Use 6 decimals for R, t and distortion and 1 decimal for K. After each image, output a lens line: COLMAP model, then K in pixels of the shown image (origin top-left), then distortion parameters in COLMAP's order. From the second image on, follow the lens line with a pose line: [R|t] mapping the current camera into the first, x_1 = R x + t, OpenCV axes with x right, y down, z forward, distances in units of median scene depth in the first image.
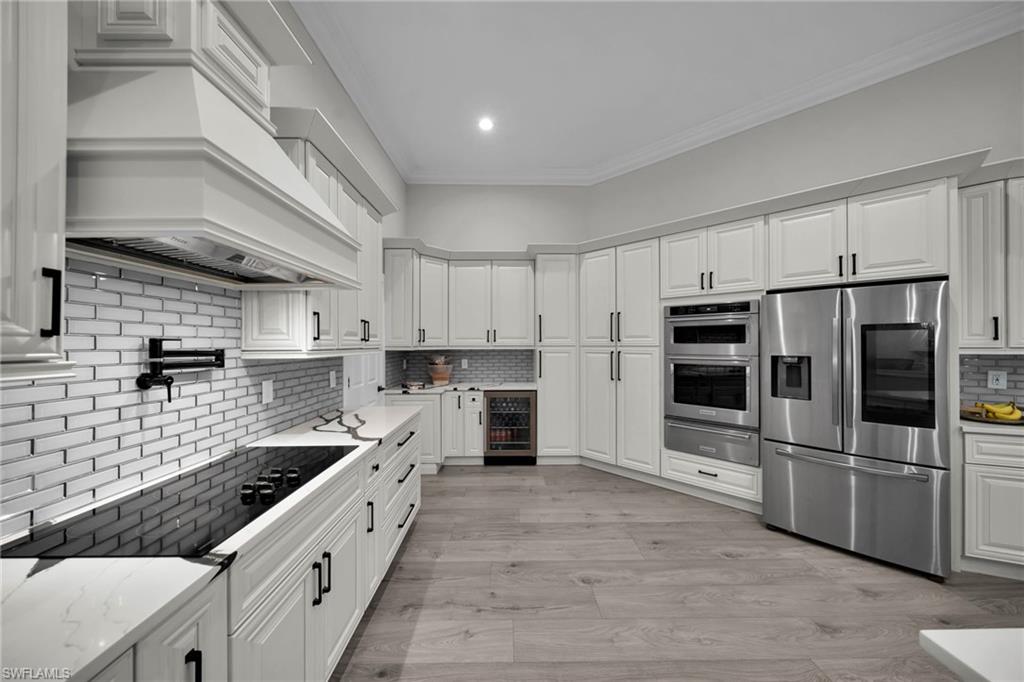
lens RADIAL K [[355.5, 0, 509.2], [0, 355.5, 341.9], [0, 0, 1]] dist [-0.000728, -0.000925]
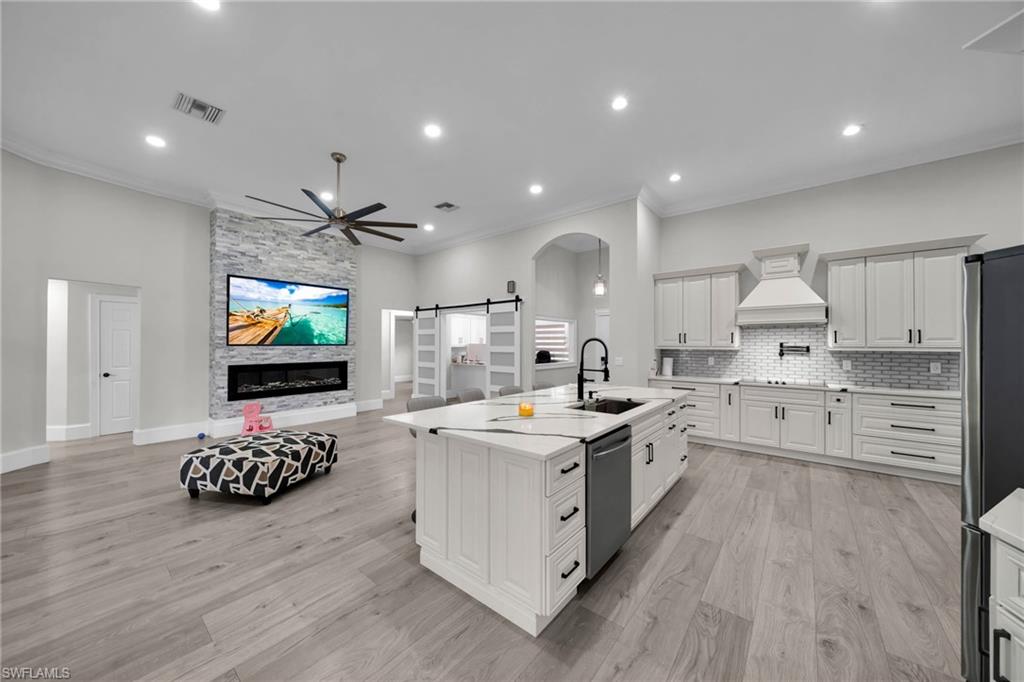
lens RADIAL K [[355.5, 0, 509.4], [0, 355.5, 343.5], [0, 0, 1]] dist [-0.000728, -0.000925]
pose [[-0.643437, 0.000383, -0.765499, 1.598954], [0.002862, 0.999994, -0.001905, -0.001986], [0.765494, -0.003416, -0.643434, 0.511407]]
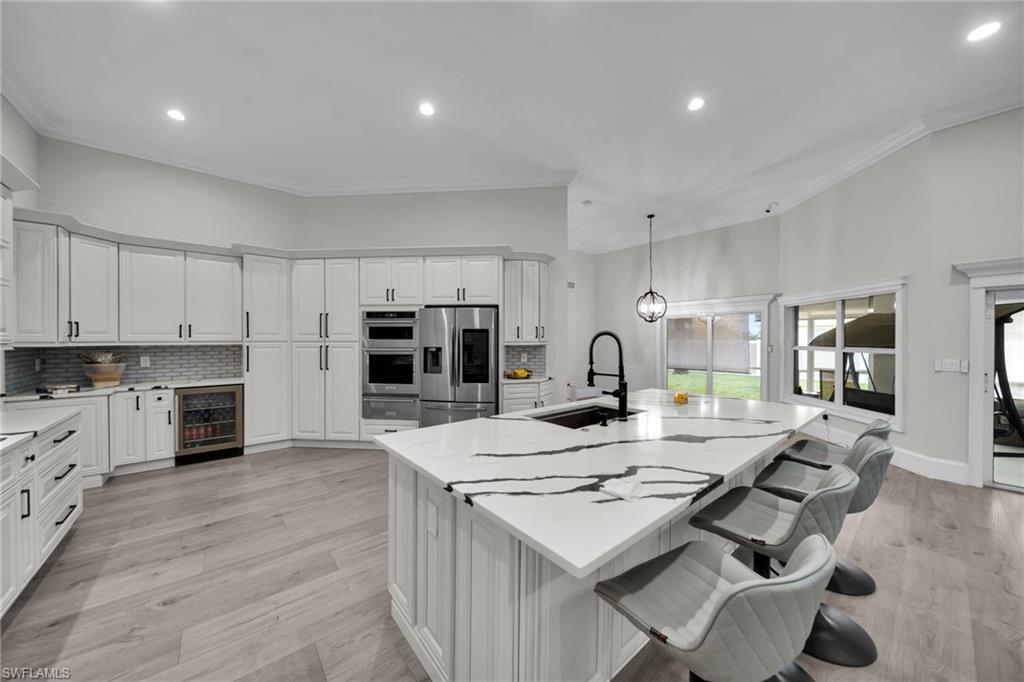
lens RADIAL K [[355.5, 0, 512.0], [0, 355.5, 342.2], [0, 0, 1]] dist [-0.000728, -0.000925]
pose [[0.774166, -0.003158, 0.632975, 0.036312], [-0.005012, 0.999926, 0.011119, -0.002556], [-0.632963, -0.011780, 0.774093, -0.412312]]
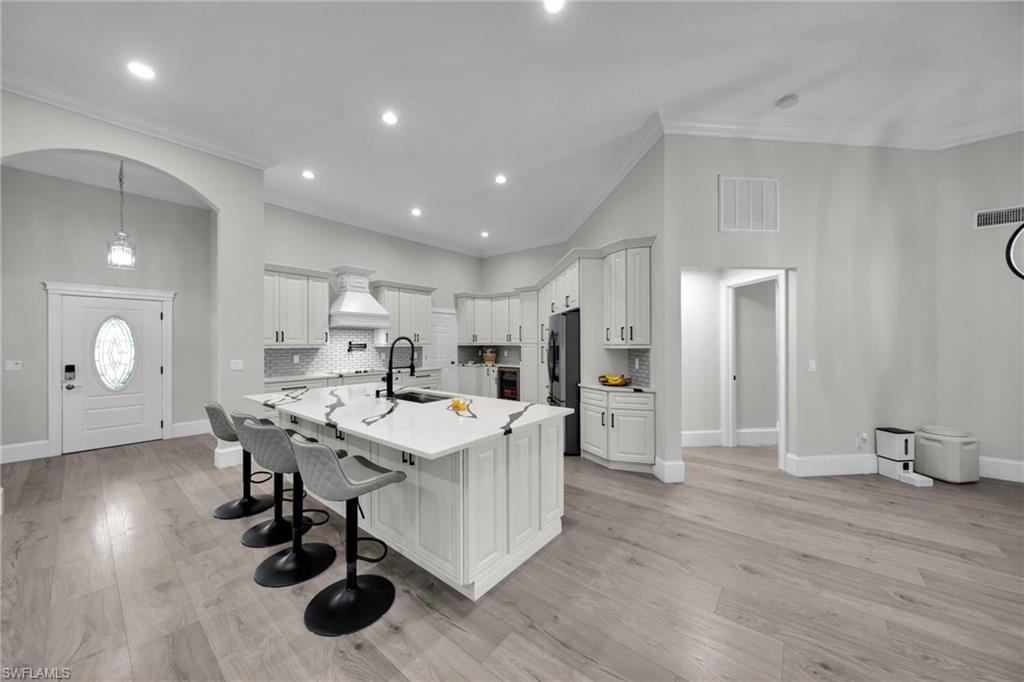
lens RADIAL K [[355.5, 0, 510.6], [0, 355.5, 339.8], [0, 0, 1]] dist [-0.000728, -0.000925]
pose [[0.767905, -0.004685, -0.640546, 1.603769], [0.005055, 0.999986, -0.001254, -0.006065], [0.640543, -0.002275, 0.767919, -0.560677]]
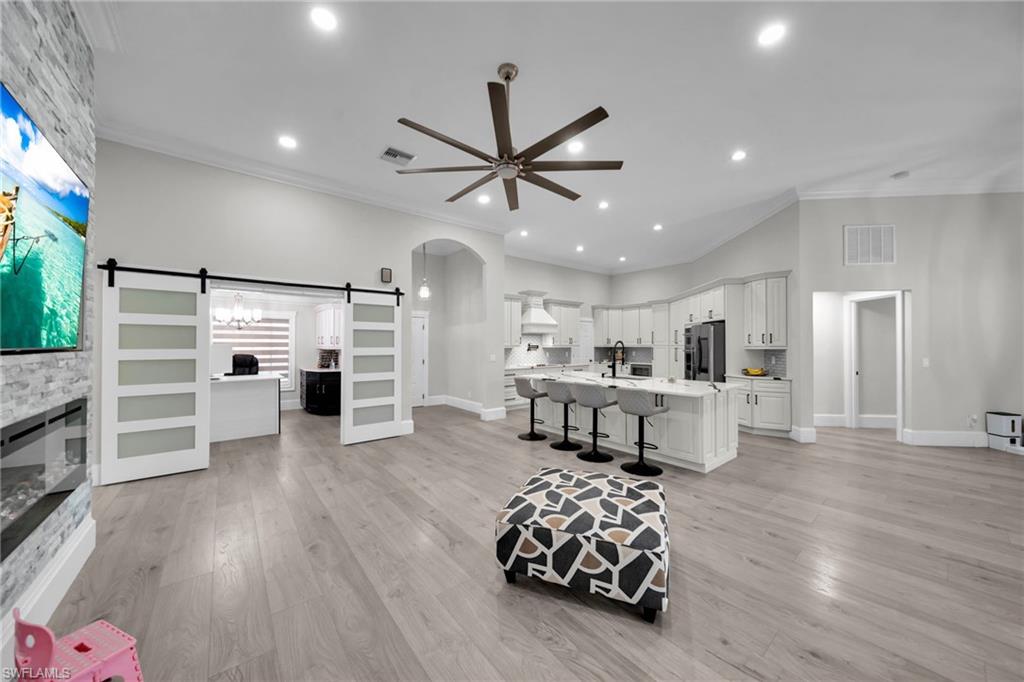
lens RADIAL K [[355.5, 0, 509.3], [0, 355.5, 340.4], [0, 0, 1]] dist [-0.000728, -0.000925]
pose [[0.617417, -0.007074, -0.786604, 1.716719], [0.003134, 0.999974, -0.006533, -0.011013], [0.786630, 0.001568, 0.617423, -1.458506]]
